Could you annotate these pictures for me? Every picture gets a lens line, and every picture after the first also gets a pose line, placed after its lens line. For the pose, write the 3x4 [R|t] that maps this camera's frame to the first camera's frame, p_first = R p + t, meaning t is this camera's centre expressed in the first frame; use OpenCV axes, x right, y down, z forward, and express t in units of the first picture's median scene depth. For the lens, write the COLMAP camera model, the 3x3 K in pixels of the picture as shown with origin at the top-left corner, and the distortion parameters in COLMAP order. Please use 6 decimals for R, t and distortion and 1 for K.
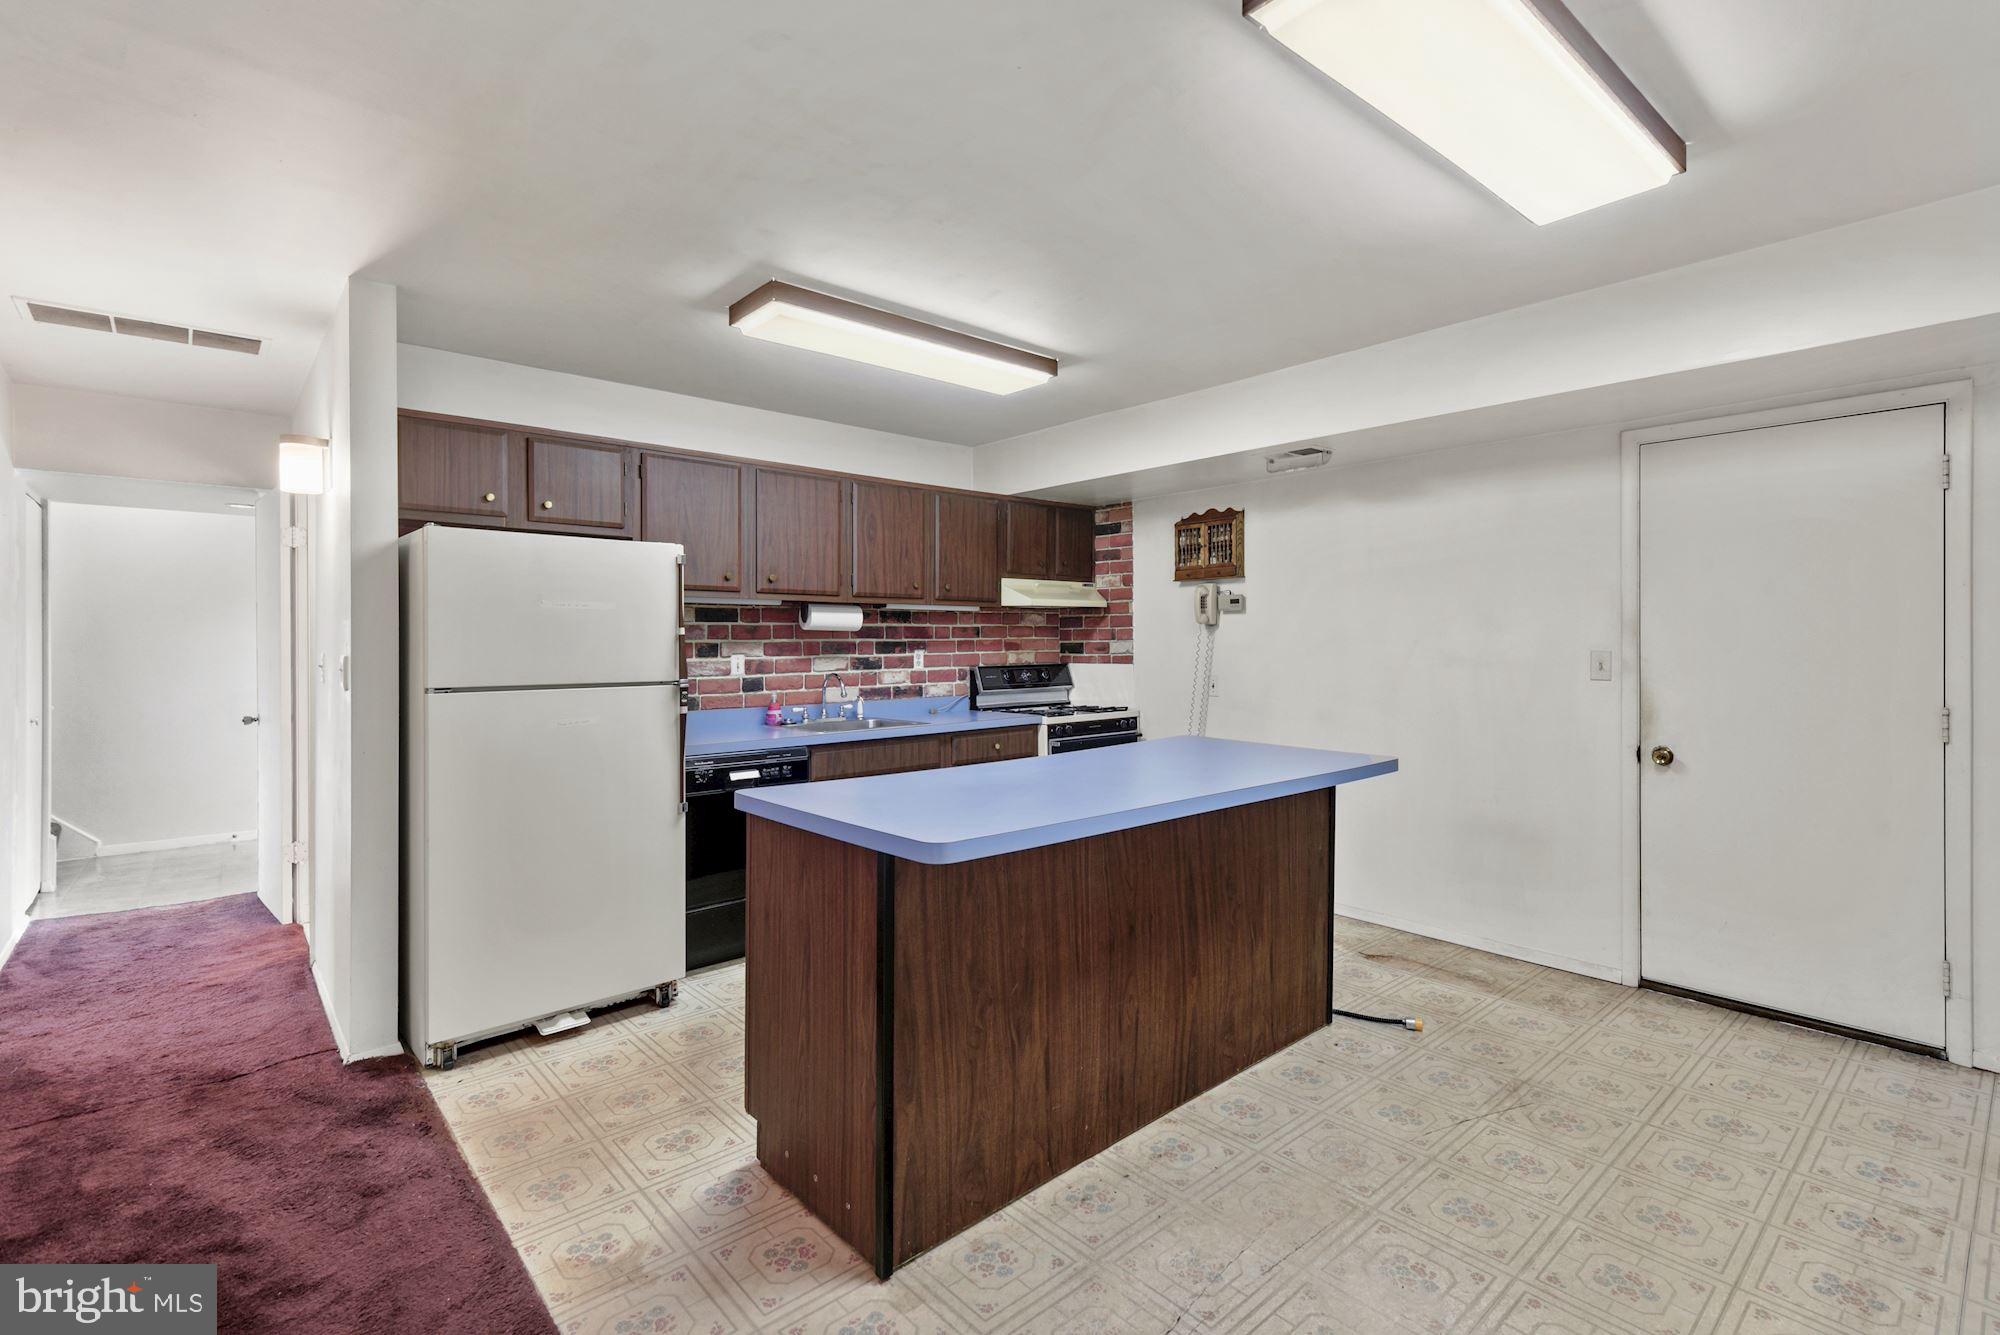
lens RADIAL K [[921.1, 0, 1006.9], [0, 921.1, 666.4], [0, 0, 1]] dist [0.012354, -0.000201]
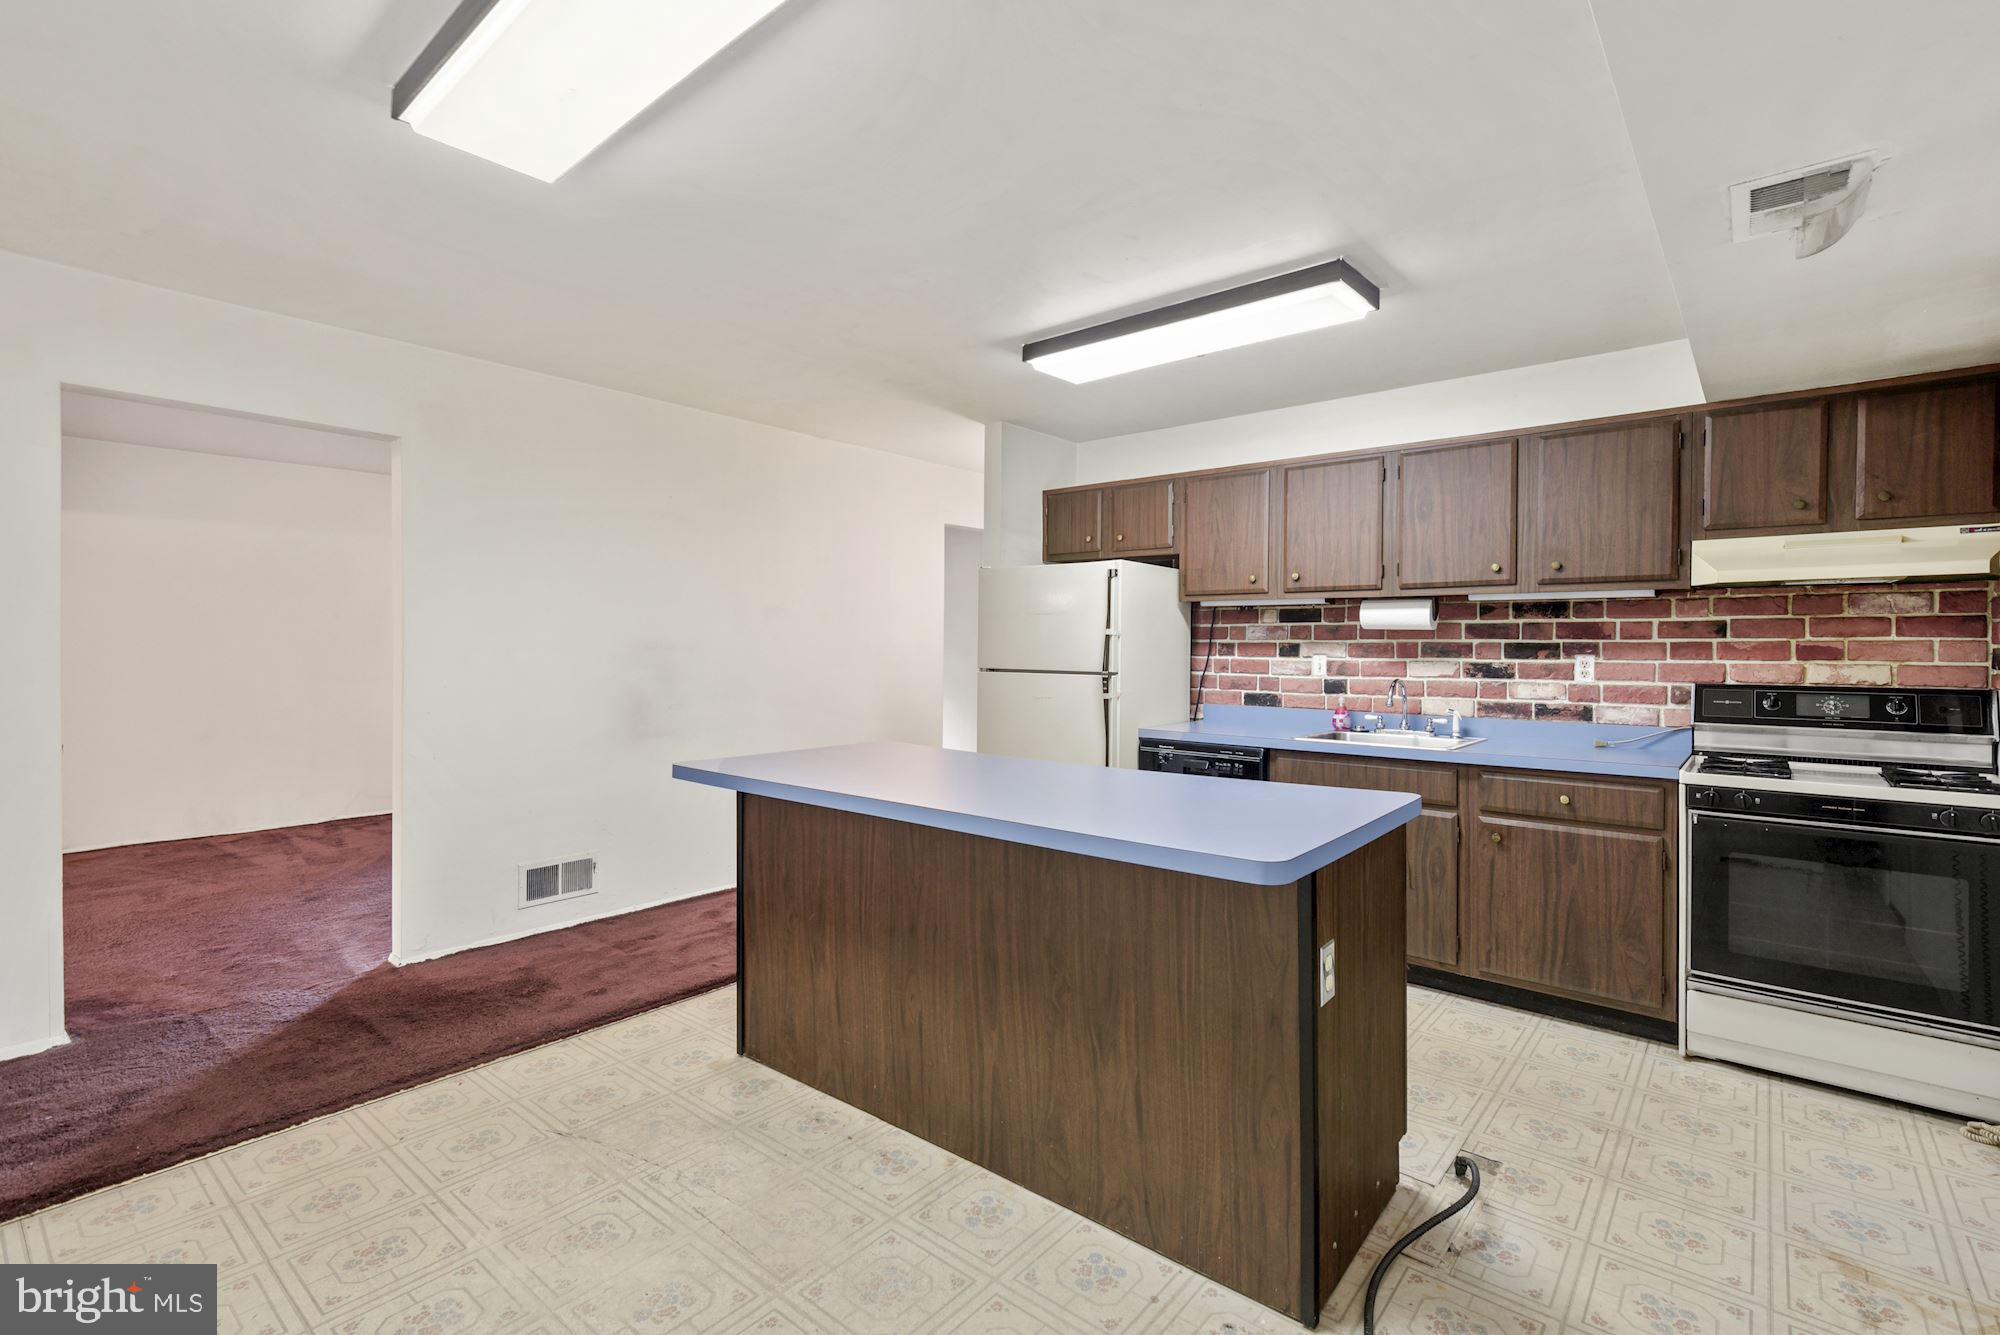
lens RADIAL K [[921.1, 0, 1011.1], [0, 921.1, 659.0], [0, 0, 1]] dist [0.012354, -0.000201]
pose [[0.147138, 0.021380, -0.988885, 0.586353], [-0.032793, 0.999322, 0.016726, -0.013326], [0.988572, 0.029967, 0.147740, 0.491838]]
